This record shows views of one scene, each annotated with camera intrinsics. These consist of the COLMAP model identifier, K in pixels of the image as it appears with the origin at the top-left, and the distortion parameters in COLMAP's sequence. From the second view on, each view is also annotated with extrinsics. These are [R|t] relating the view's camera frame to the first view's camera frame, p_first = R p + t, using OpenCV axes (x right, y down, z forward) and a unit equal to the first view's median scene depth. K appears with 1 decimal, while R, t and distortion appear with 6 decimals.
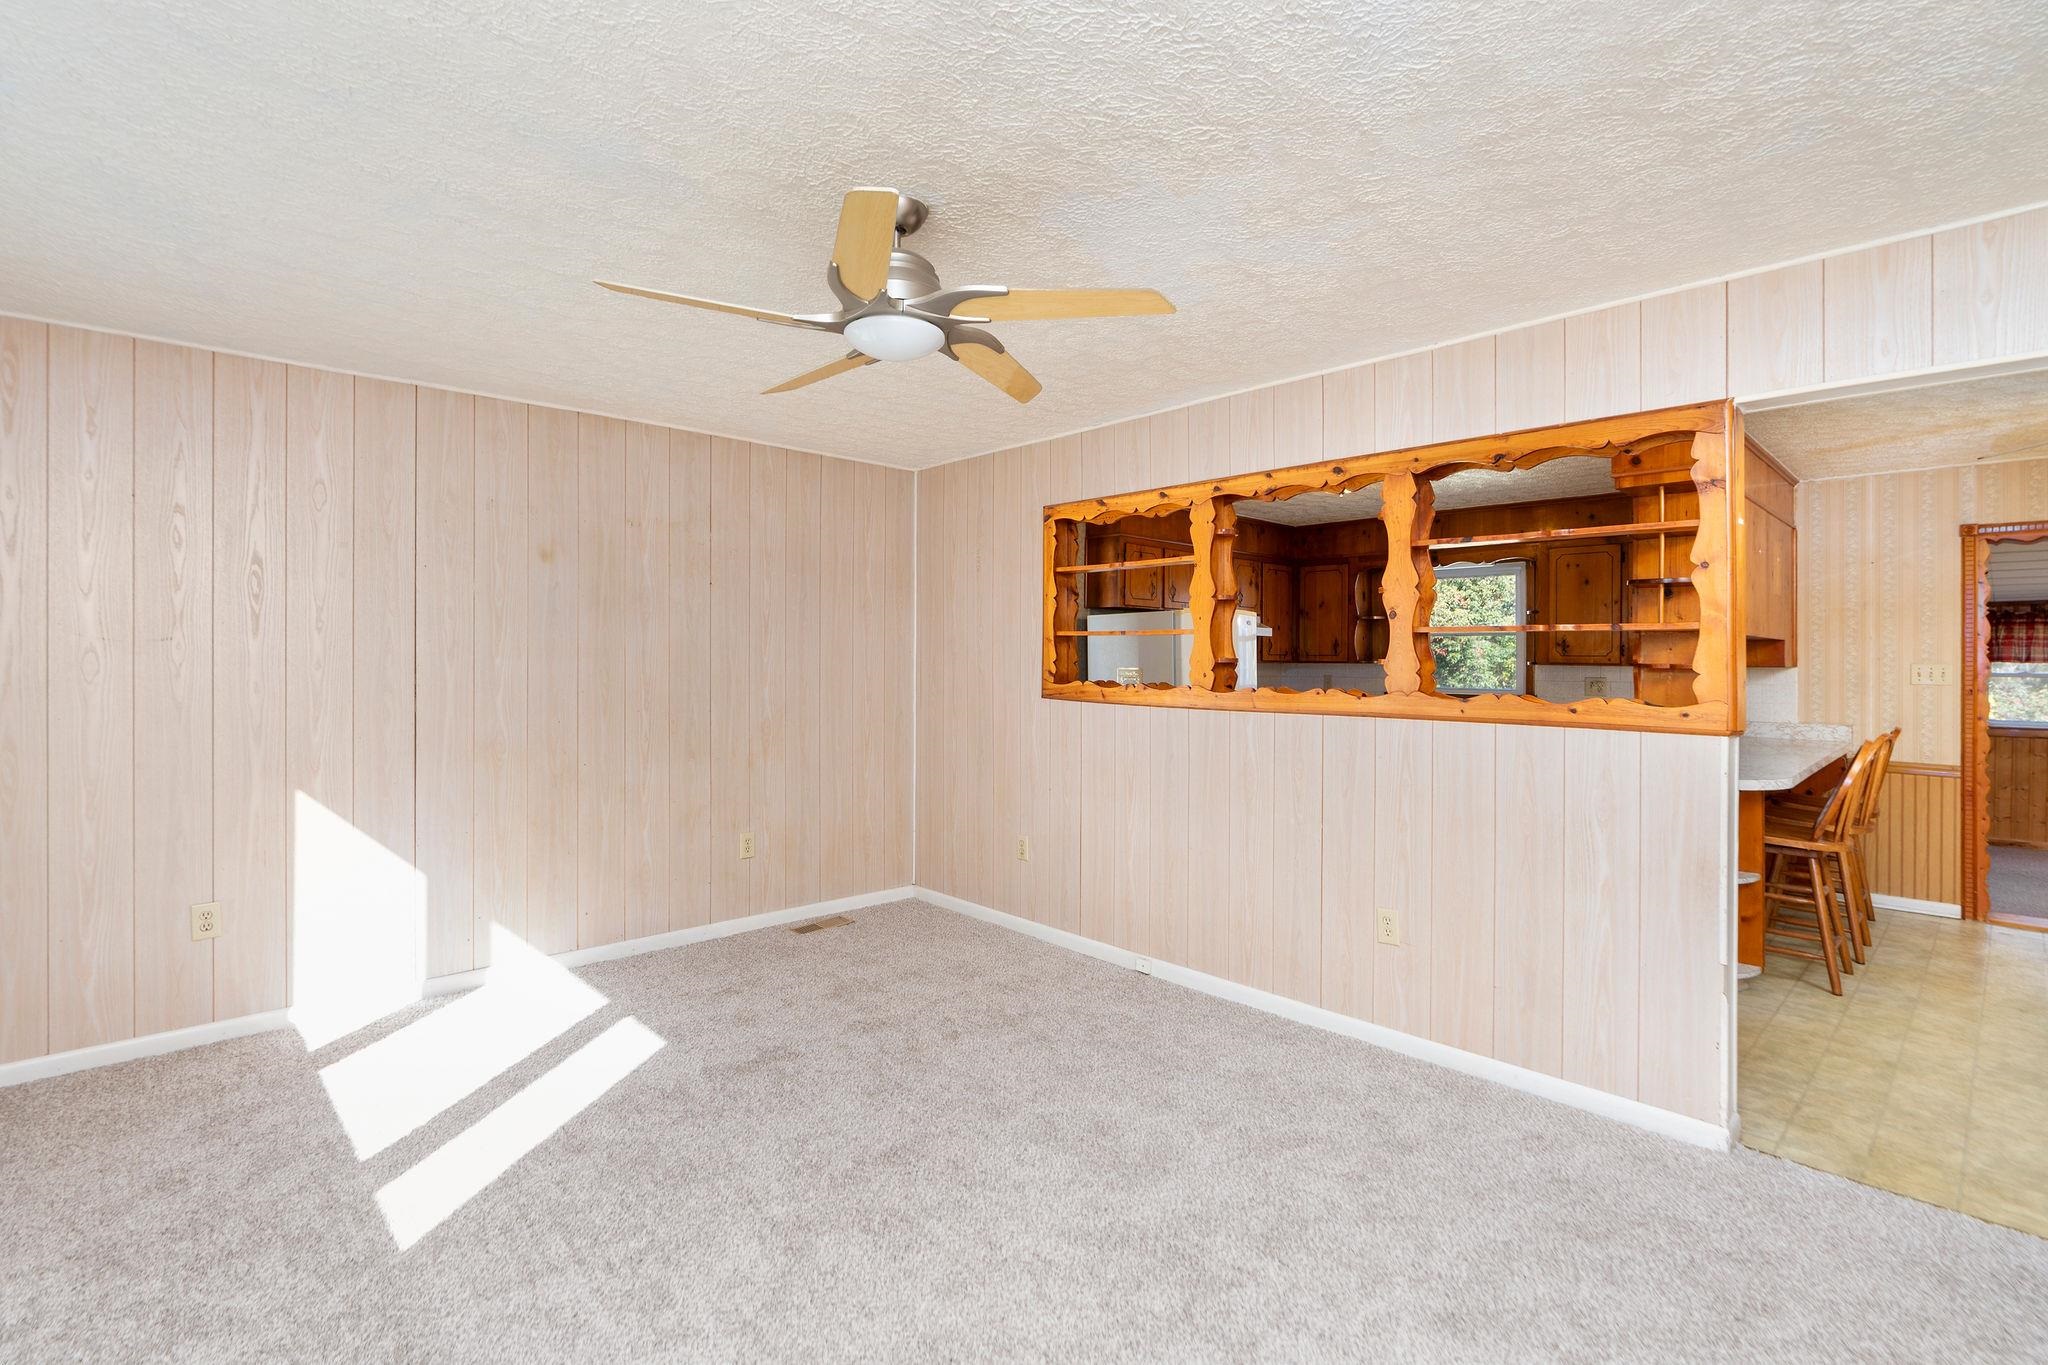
lens RADIAL K [[944.9, 0, 995.4], [0, 944.9, 653.0], [0, 0, 1]] dist [-0.004397, 0.001032]
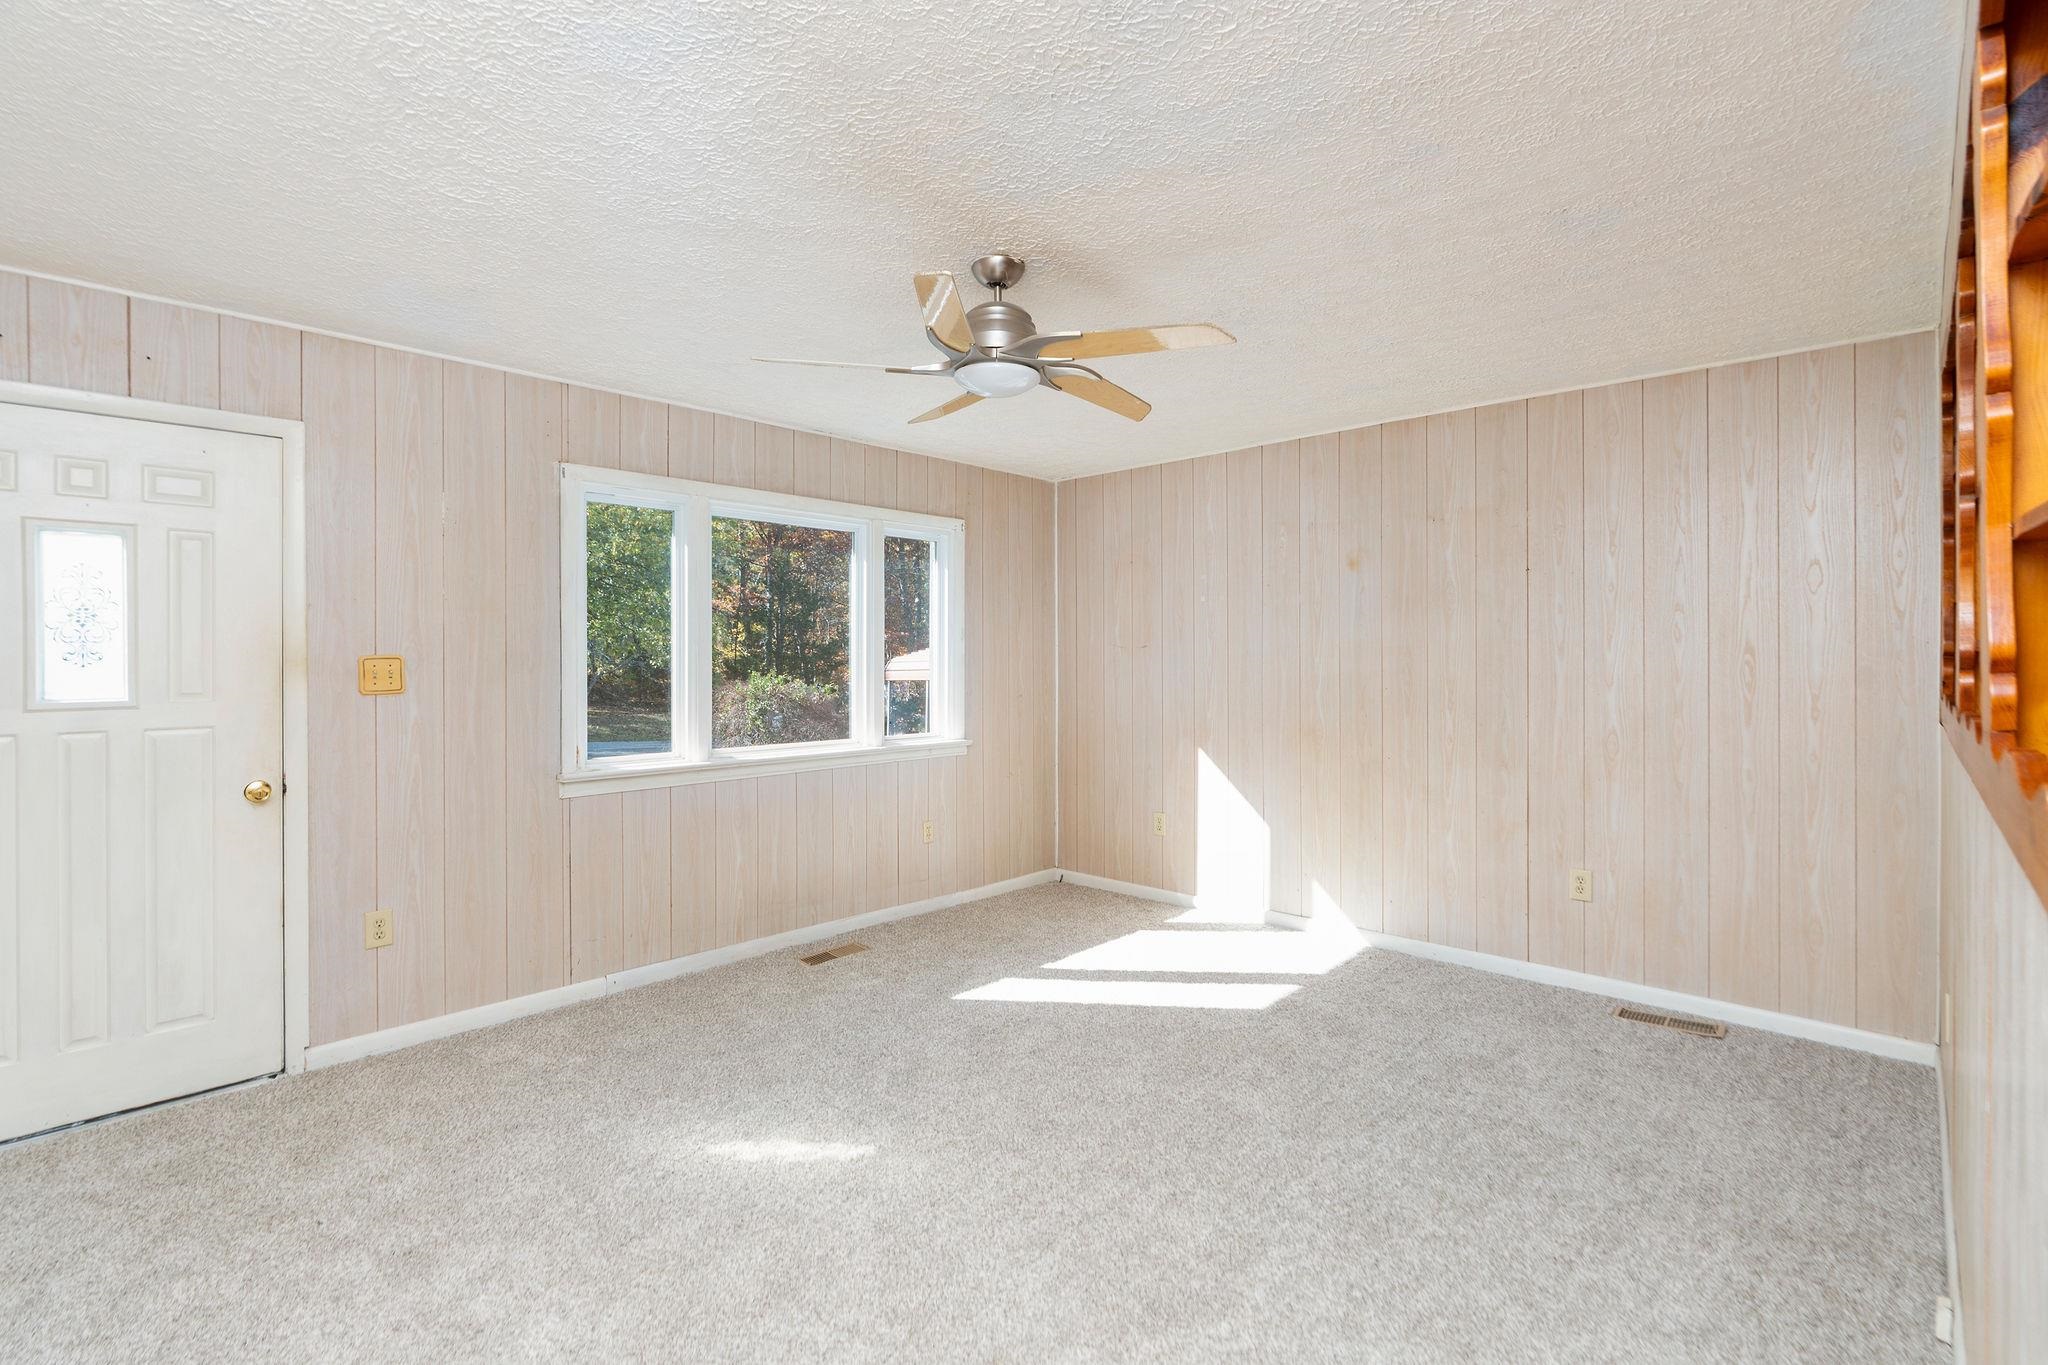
lens RADIAL K [[944.9, 0, 997.3], [0, 944.9, 638.7], [0, 0, 1]] dist [-0.004397, 0.001032]
pose [[0.067917, -0.018211, -0.997525, 0.616595], [0.010168, 0.999794, -0.017560, -0.000272], [0.997639, -0.008951, 0.068088, 0.524583]]
